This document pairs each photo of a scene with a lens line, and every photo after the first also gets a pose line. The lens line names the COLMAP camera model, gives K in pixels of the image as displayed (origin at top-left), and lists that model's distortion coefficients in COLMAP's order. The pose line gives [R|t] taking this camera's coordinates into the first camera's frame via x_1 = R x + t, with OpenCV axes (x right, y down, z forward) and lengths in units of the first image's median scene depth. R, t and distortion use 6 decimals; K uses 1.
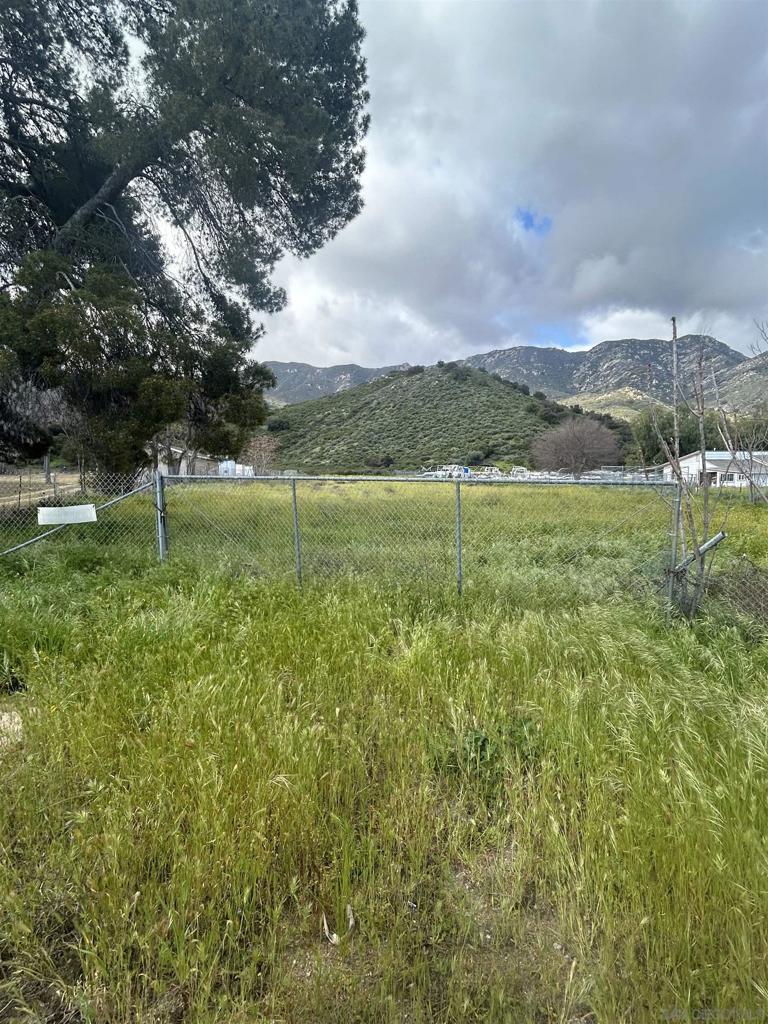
lens RADIAL K [[510.9, 0, 378.6], [0, 510.9, 516.4], [0, 0, 1]] dist [-0.003040, -0.003505]
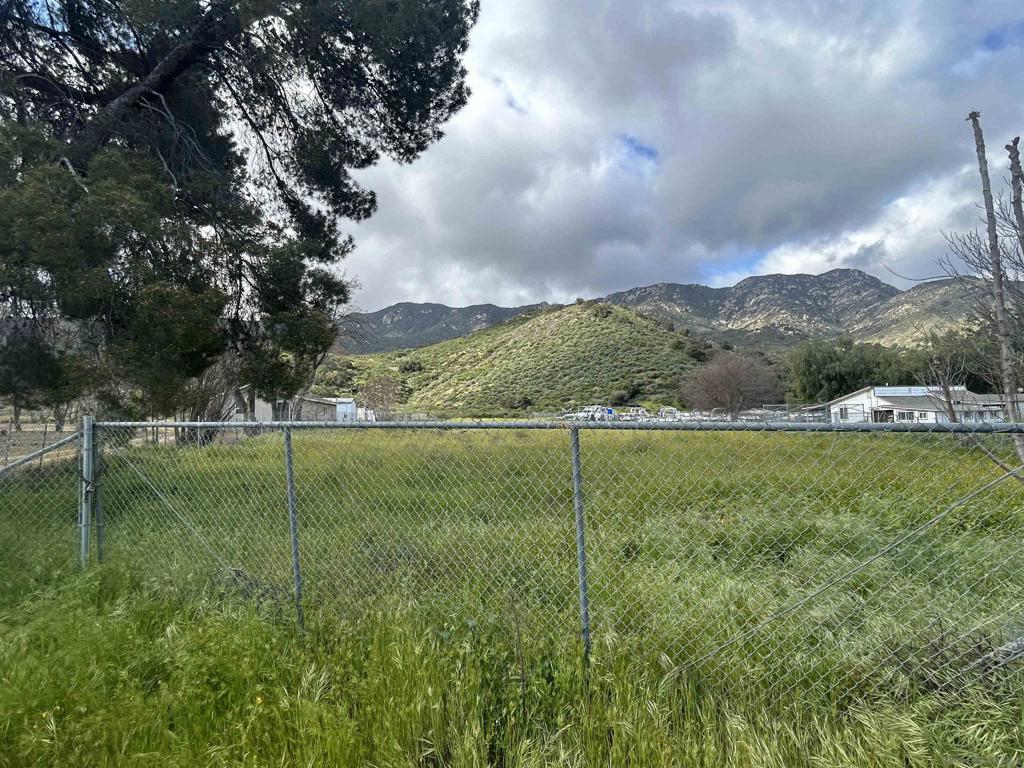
lens RADIAL K [[544.4, 0, 508.4], [0, 544.4, 387.5], [0, 0, 1]] dist [-0.006279, -0.001646]
pose [[0.999802, -0.012412, -0.015526, 0.034989], [0.010187, 0.990657, -0.135998, -0.013060], [0.017069, 0.135813, 0.990587, 0.163492]]
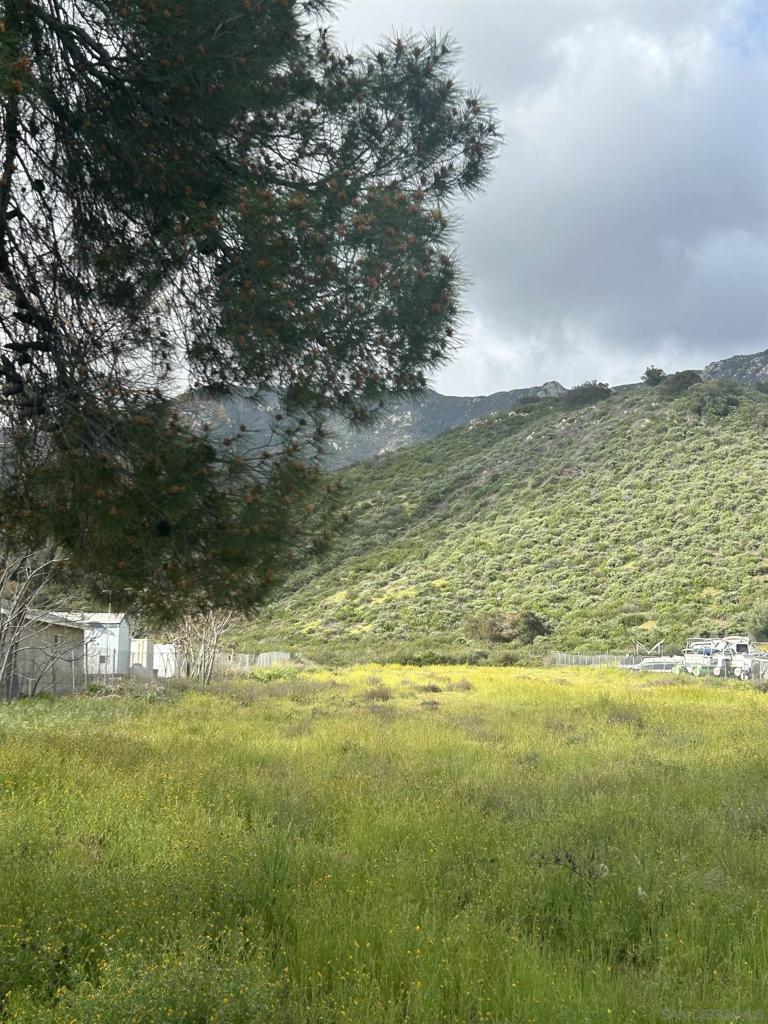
lens RADIAL K [[1311.9, 0, 360.4], [0, 1311.9, 516.9], [0, 0, 1]] dist [0.089589, 0.000000]
pose [[0.995606, -0.013000, -0.092734, -0.151520], [-0.004946, 0.981634, -0.190712, -0.044272], [0.093510, 0.190333, 0.977256, 0.433642]]
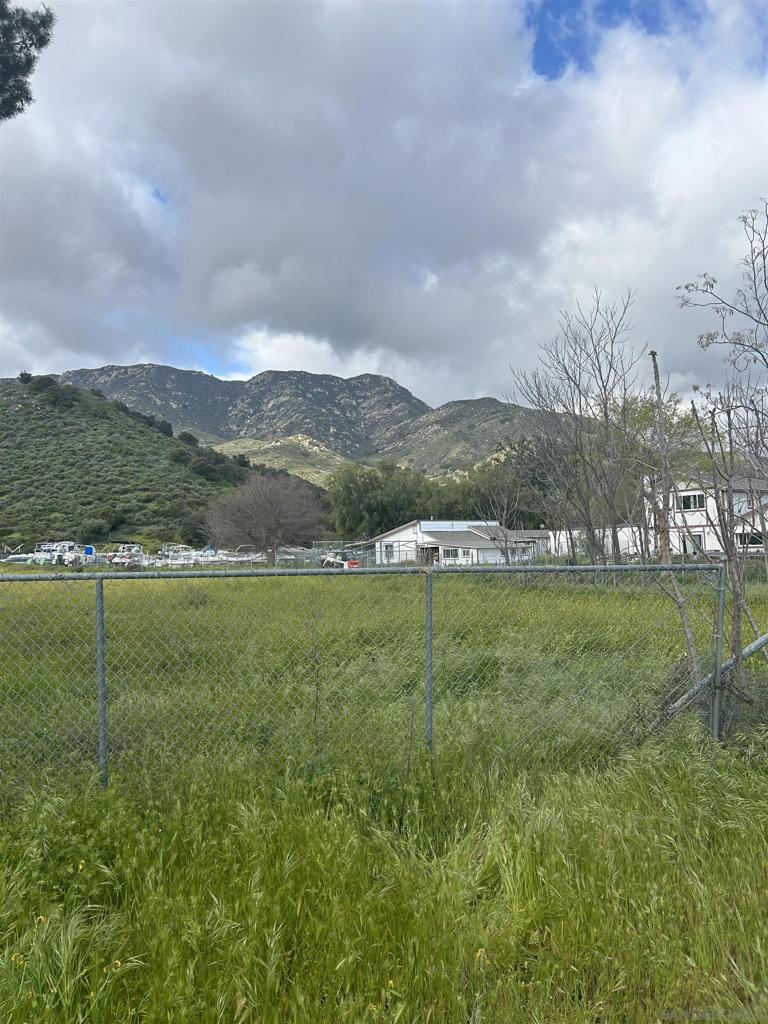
lens RADIAL K [[777.1, 0, 389.4], [0, 777.1, 519.0], [0, 0, 1]] dist [0.045301, -0.065639]
pose [[0.846643, 0.004511, 0.532142, -0.134850], [0.063416, 0.991983, -0.109305, -0.011667], [-0.528369, 0.126288, 0.839570, 0.084730]]
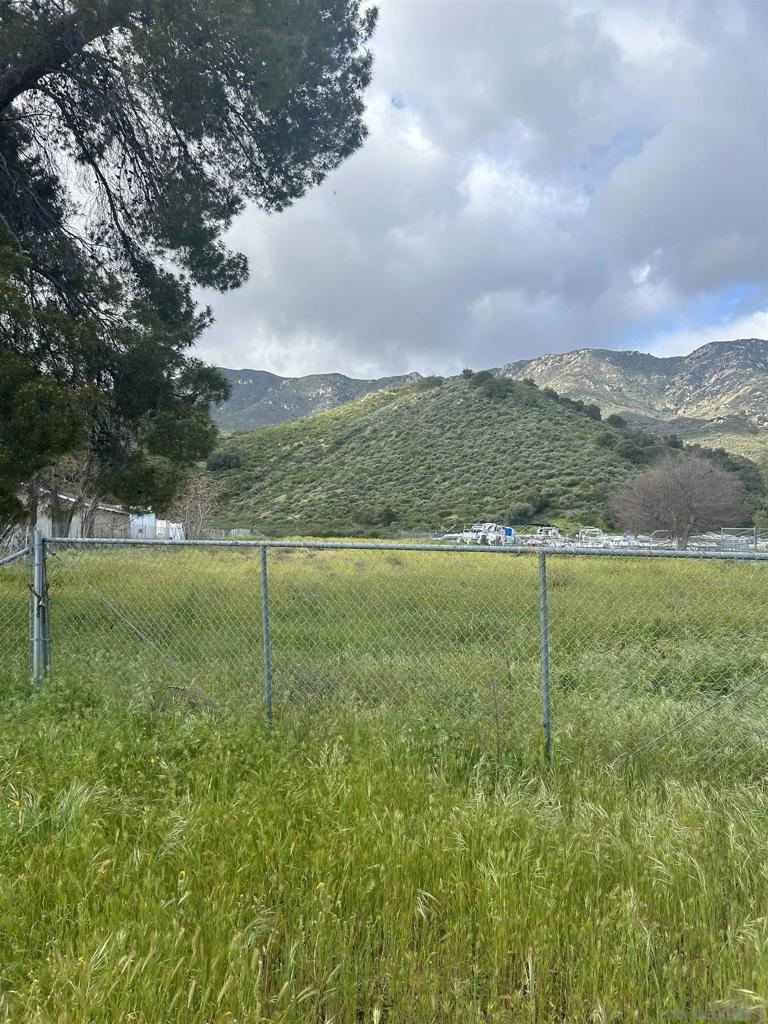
lens RADIAL K [[777.1, 0, 373.0], [0, 777.1, 518.1], [0, 0, 1]] dist [0.045301, -0.065639]
pose [[0.999961, 0.008804, 0.000061, -0.015290], [-0.008749, 0.994342, -0.105865, -0.004036], [-0.000992, 0.105861, 0.994380, 0.033330]]
